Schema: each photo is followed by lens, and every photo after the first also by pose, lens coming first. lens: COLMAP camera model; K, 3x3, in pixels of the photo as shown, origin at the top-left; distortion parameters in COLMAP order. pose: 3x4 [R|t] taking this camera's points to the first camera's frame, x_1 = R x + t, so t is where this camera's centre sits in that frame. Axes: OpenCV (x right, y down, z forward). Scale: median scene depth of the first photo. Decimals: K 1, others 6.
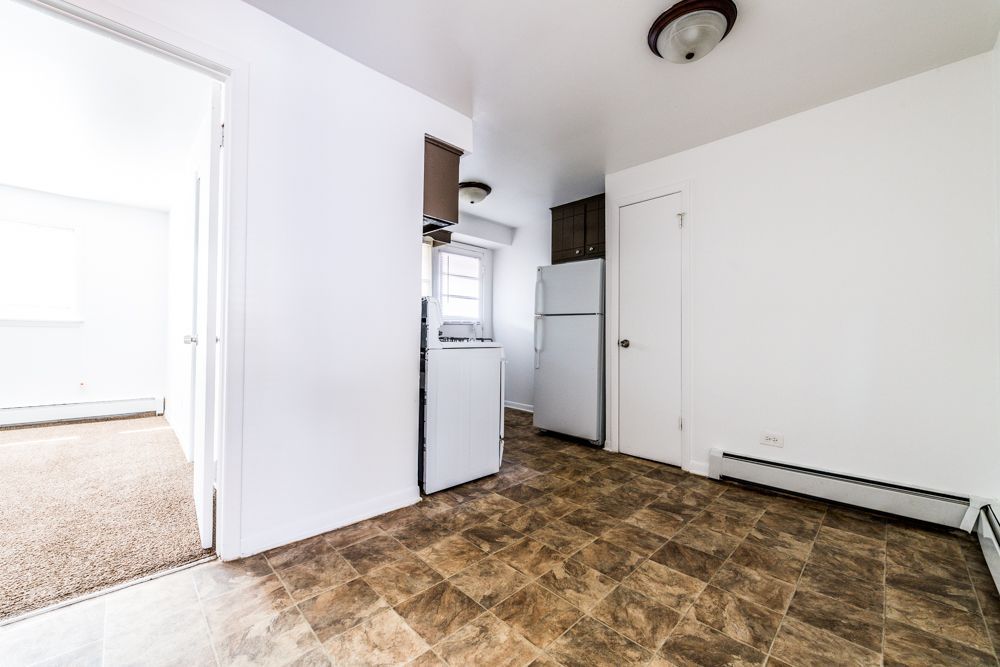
lens RADIAL K [[380.4, 0, 508.0], [0, 380.4, 341.3], [0, 0, 1]] dist [0.001004, -0.001119]
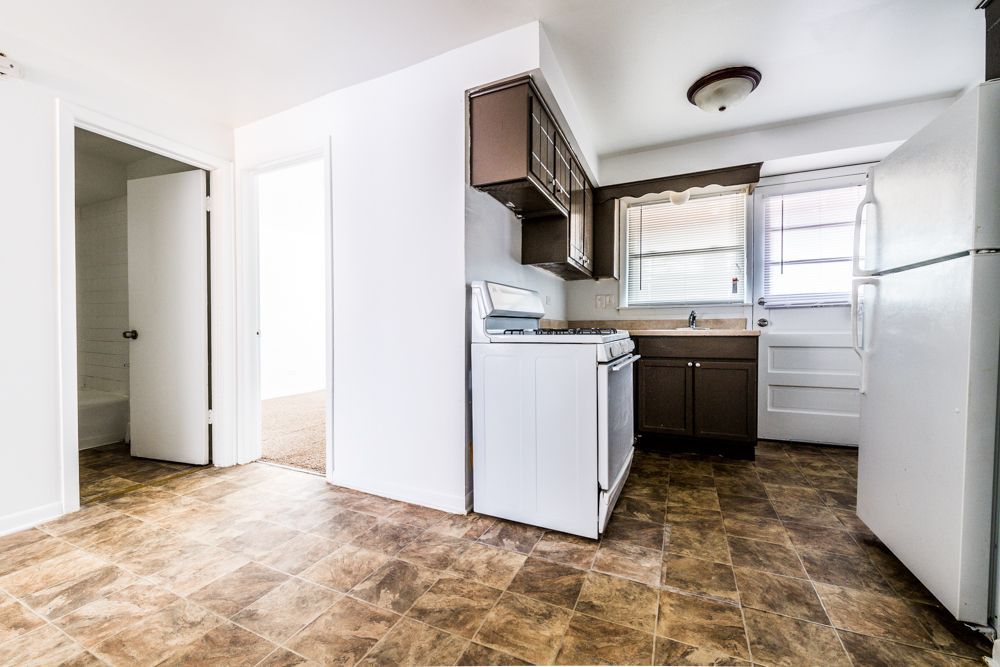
lens RADIAL K [[380.4, 0, 480.8], [0, 380.4, 339.2], [0, 0, 1]] dist [0.001004, -0.001119]
pose [[0.361131, 0.014705, -0.932399, 0.630235], [-0.002085, 0.999886, 0.014961, -0.000195], [0.932513, -0.003459, 0.361120, 0.755955]]
